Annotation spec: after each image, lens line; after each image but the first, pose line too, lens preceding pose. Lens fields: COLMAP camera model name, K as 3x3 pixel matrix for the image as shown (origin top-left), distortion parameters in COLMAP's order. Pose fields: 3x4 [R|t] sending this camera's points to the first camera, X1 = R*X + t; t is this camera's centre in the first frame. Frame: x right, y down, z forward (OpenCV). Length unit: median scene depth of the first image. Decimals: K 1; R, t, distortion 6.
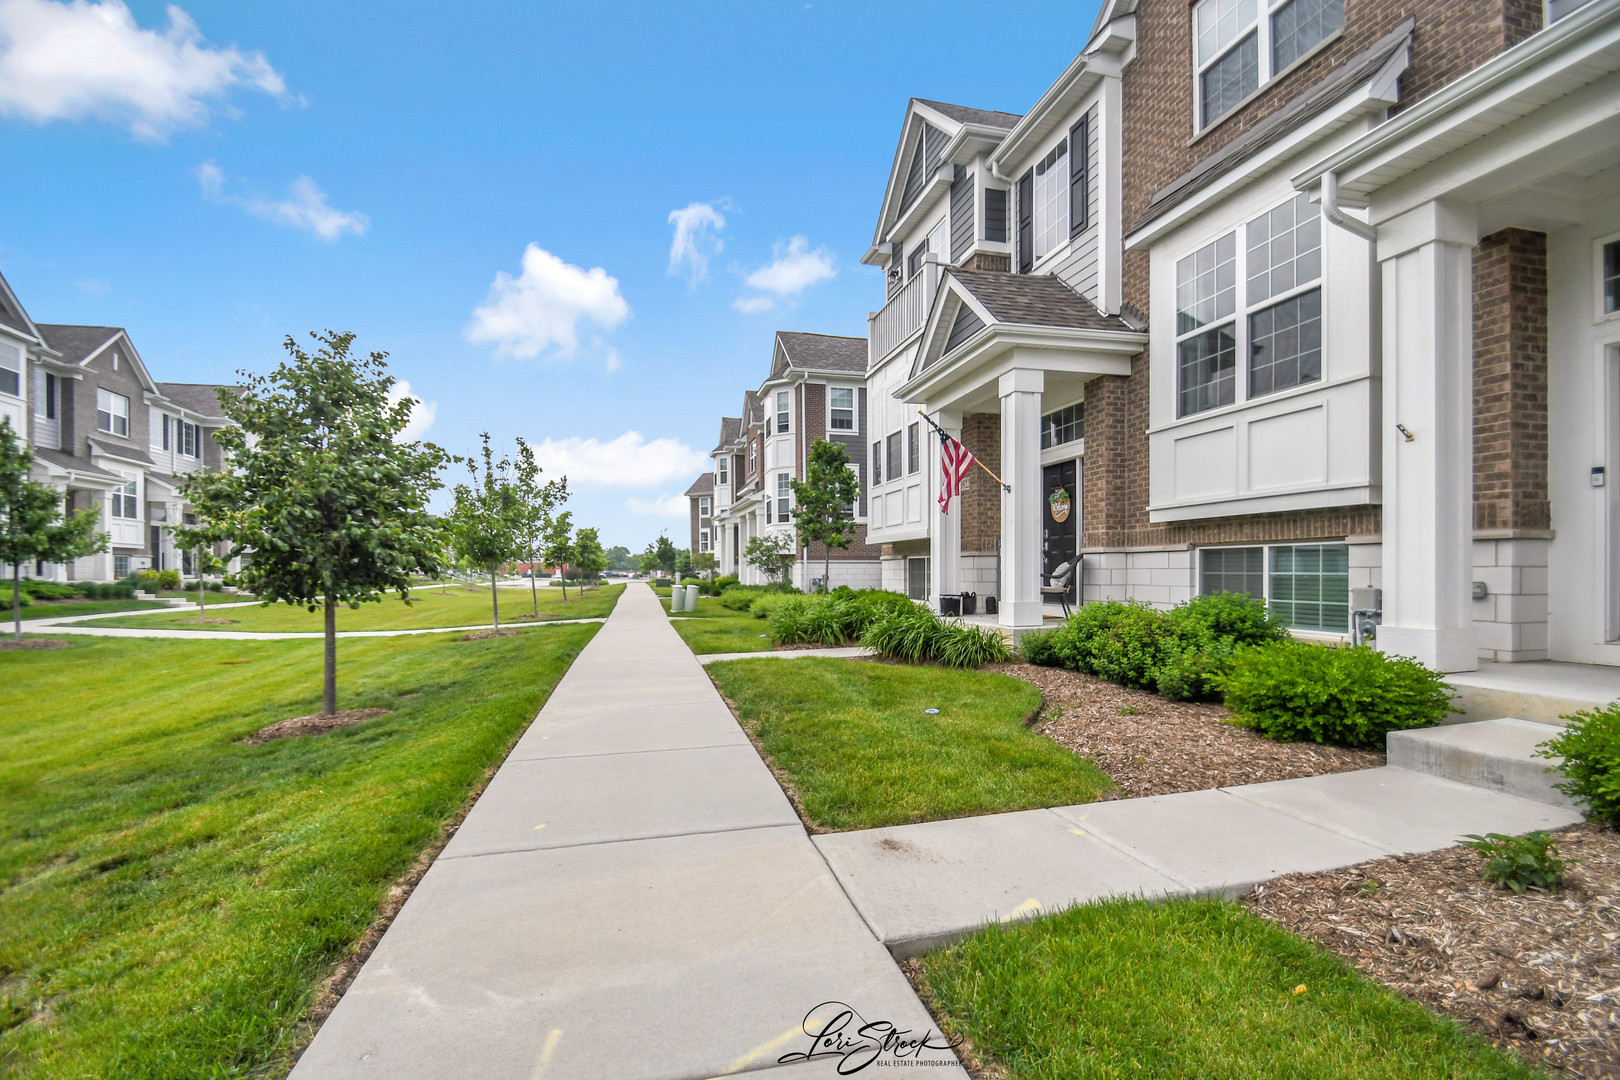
lens RADIAL K [[696.6, 0, 814.6], [0, 696.6, 571.0], [0, 0, 1]] dist [0.028775, -0.029328]
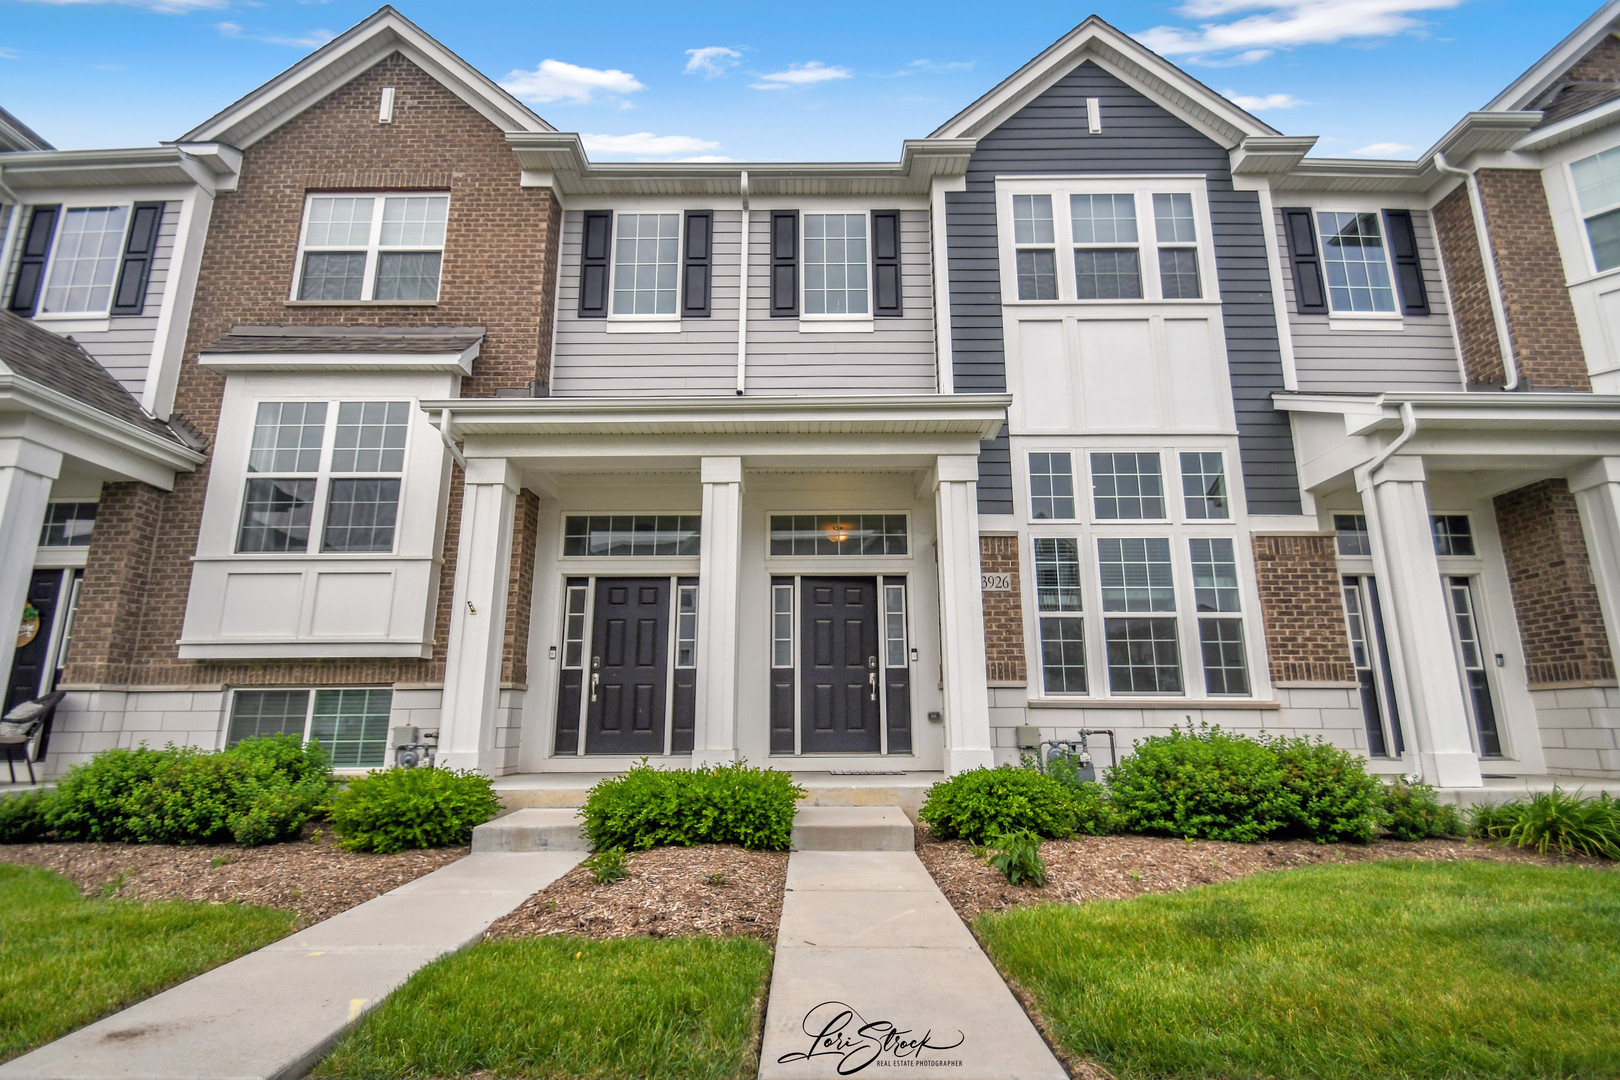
lens RADIAL K [[717.9, 0, 780.7], [0, 717.9, 558.2], [0, 0, 1]] dist [0.003087, -0.000323]
pose [[0.275234, 0.216915, 0.936586, -0.231420], [0.006401, 0.973778, -0.227410, 0.023757], [-0.961356, 0.068586, 0.266628, 0.014520]]
